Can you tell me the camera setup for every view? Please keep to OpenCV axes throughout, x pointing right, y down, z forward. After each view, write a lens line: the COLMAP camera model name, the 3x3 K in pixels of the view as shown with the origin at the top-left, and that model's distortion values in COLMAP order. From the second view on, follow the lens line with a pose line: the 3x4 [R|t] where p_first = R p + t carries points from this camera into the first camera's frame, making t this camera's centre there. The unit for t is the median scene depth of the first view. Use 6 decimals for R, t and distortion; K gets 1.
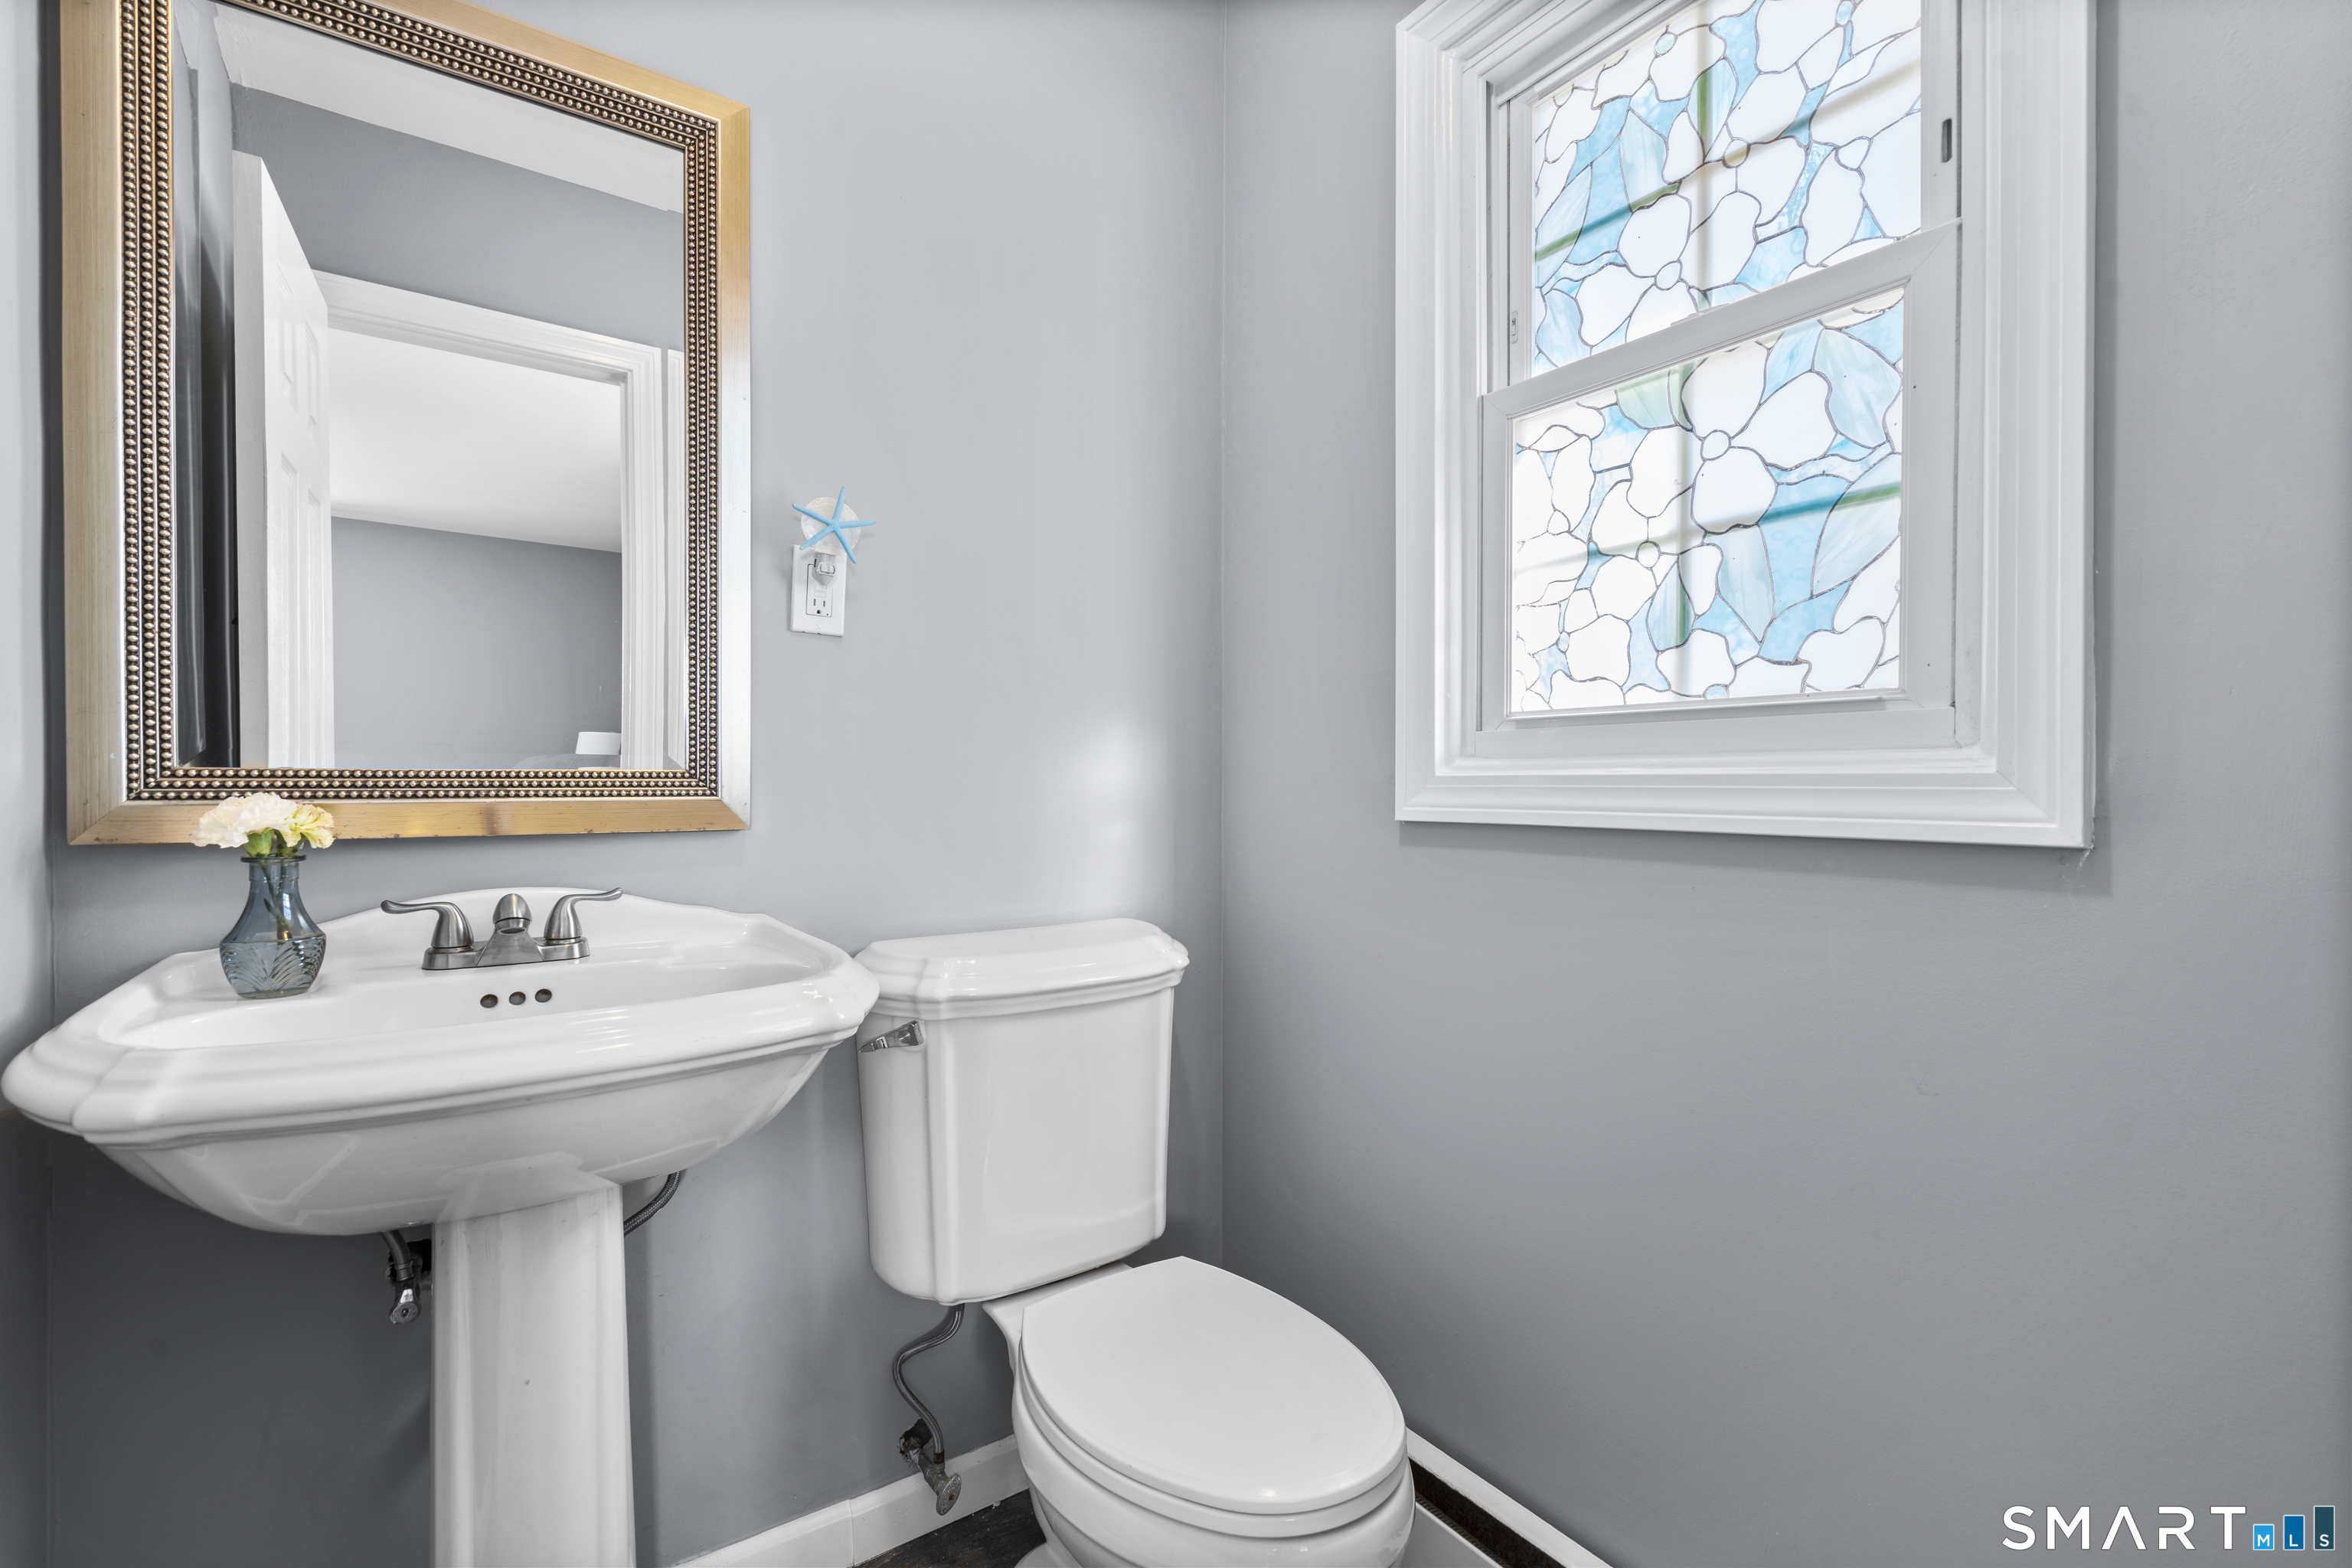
lens RADIAL K [[1057.7, 0, 1175.7], [0, 1057.7, 785.7], [0, 0, 1]] dist [0.000214, 0.001834]
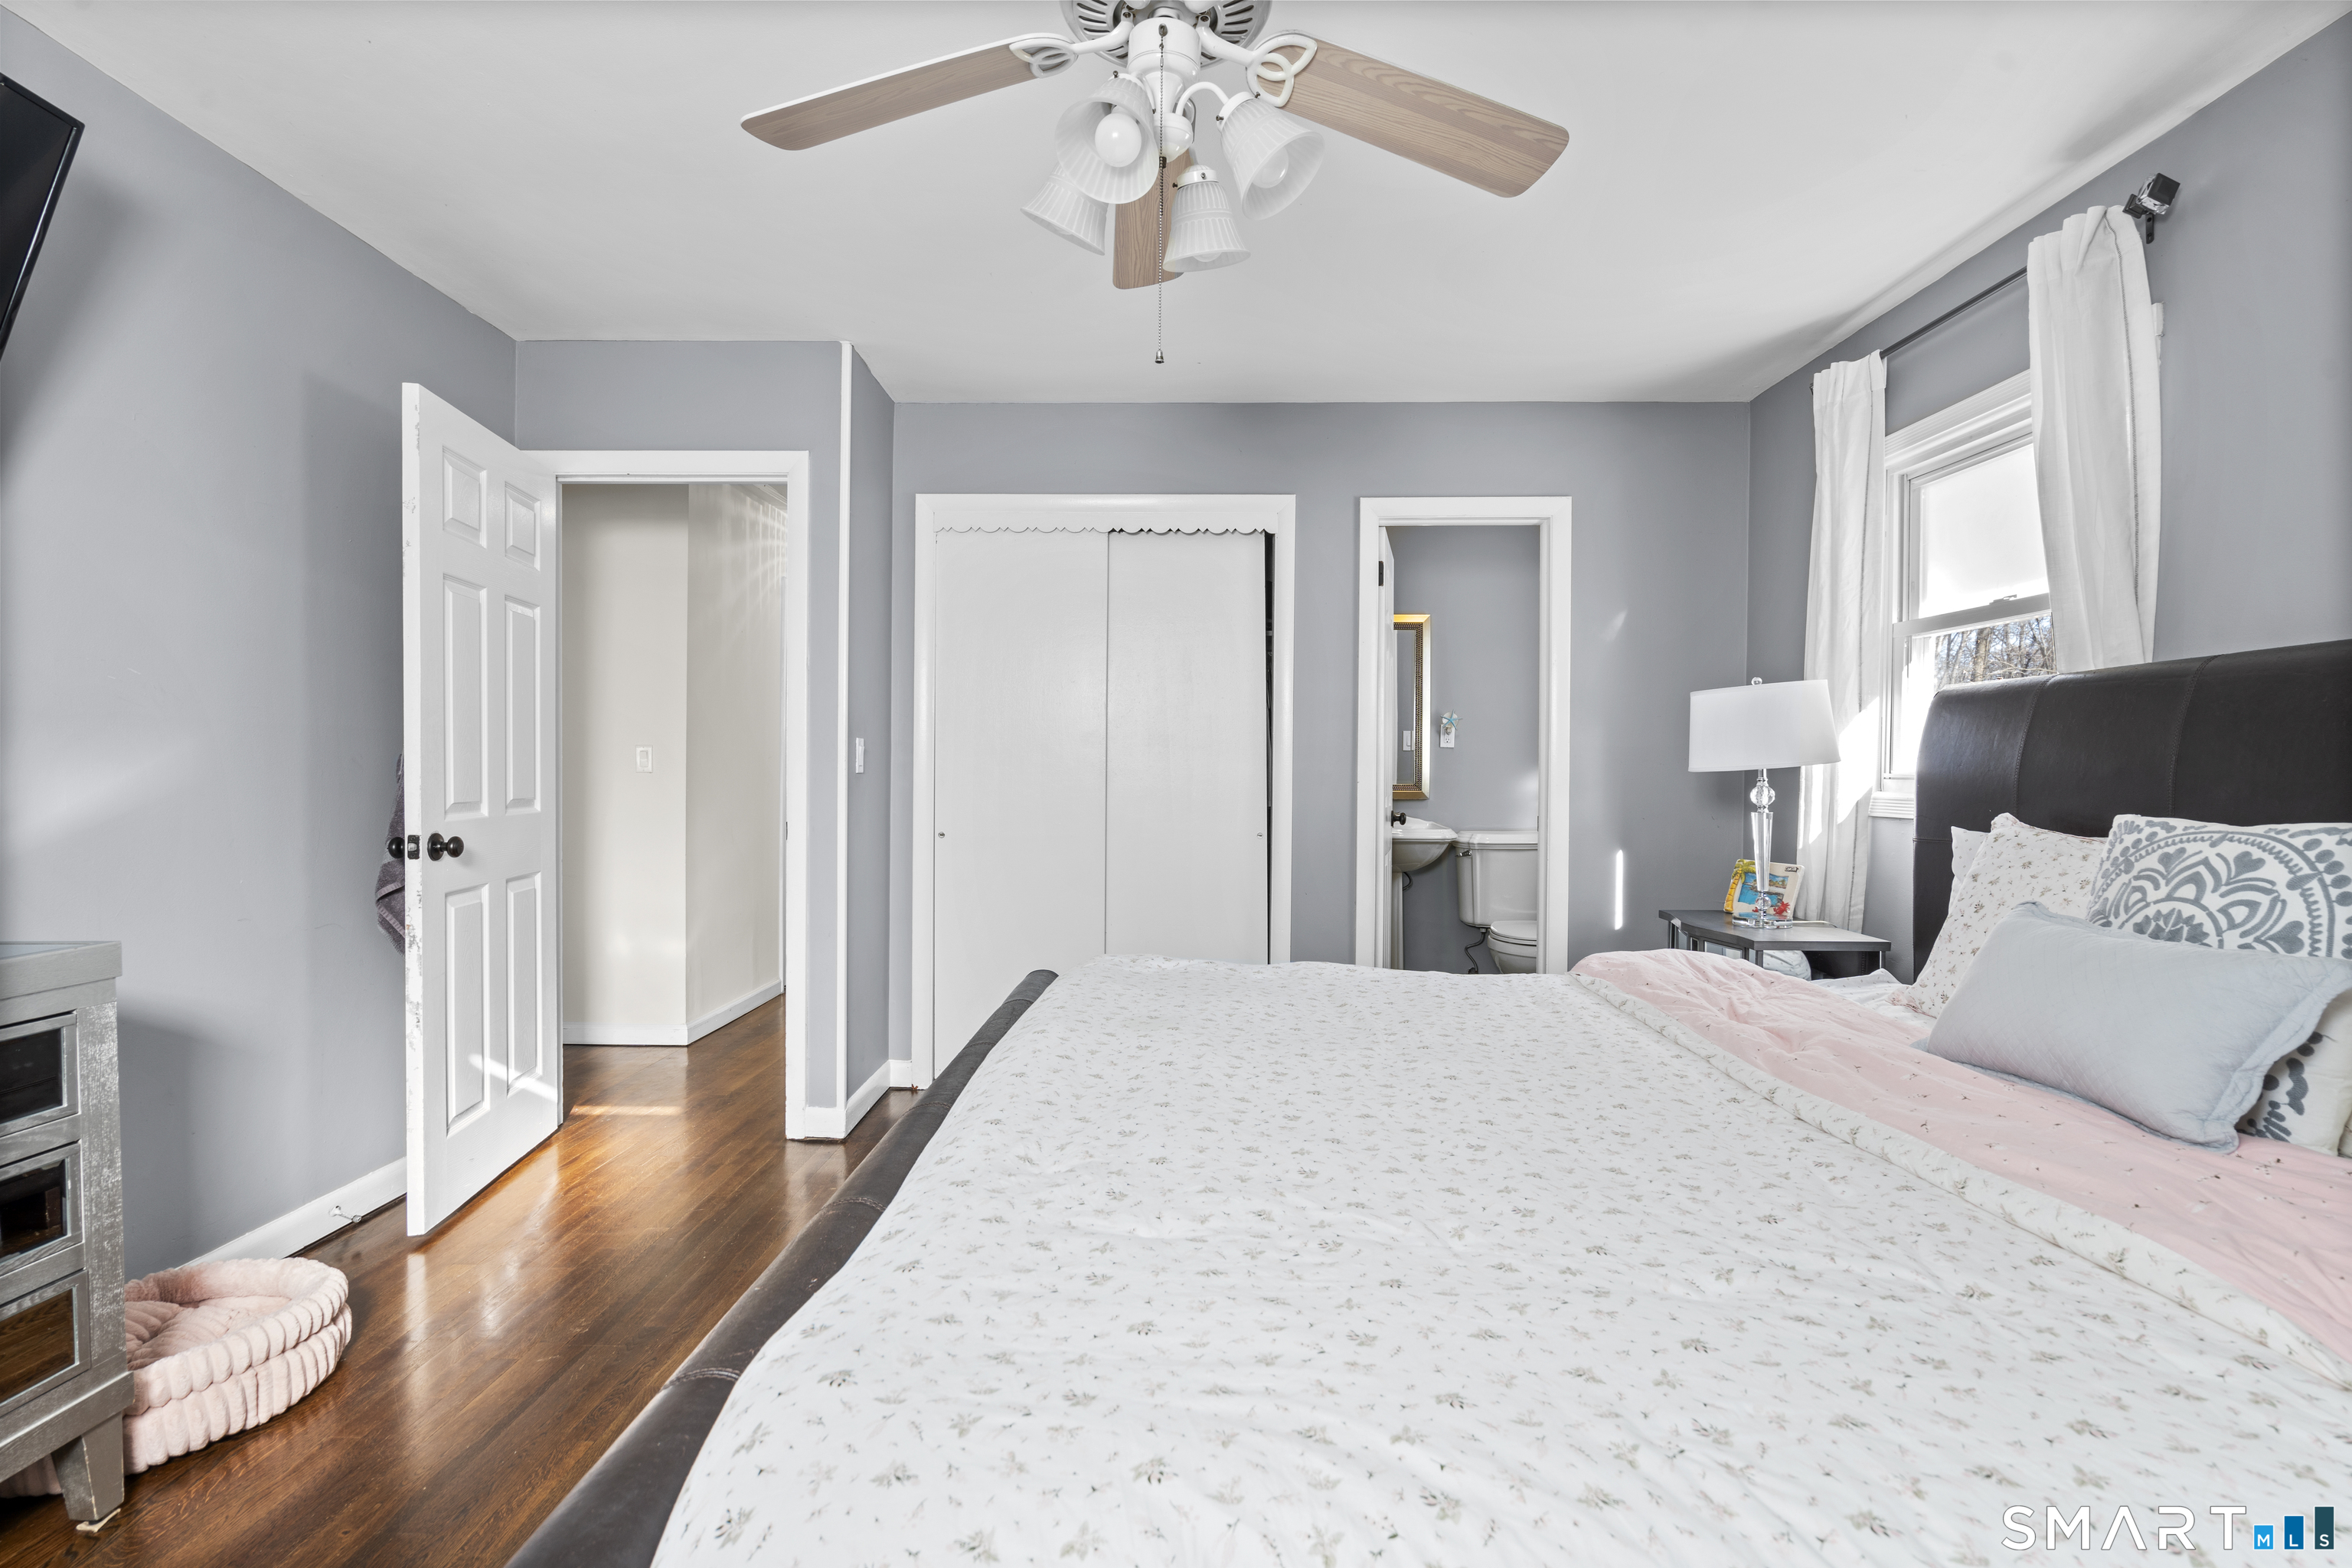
lens RADIAL K [[1057.7, 0, 1175.6], [0, 1057.7, 785.9], [0, 0, 1]] dist [0.000214, 0.001834]
pose [[0.809620, 0.006664, -0.586917, 1.133930], [-0.007377, 0.999972, 0.001177, -0.007355], [0.586908, 0.003376, 0.809647, -2.718555]]
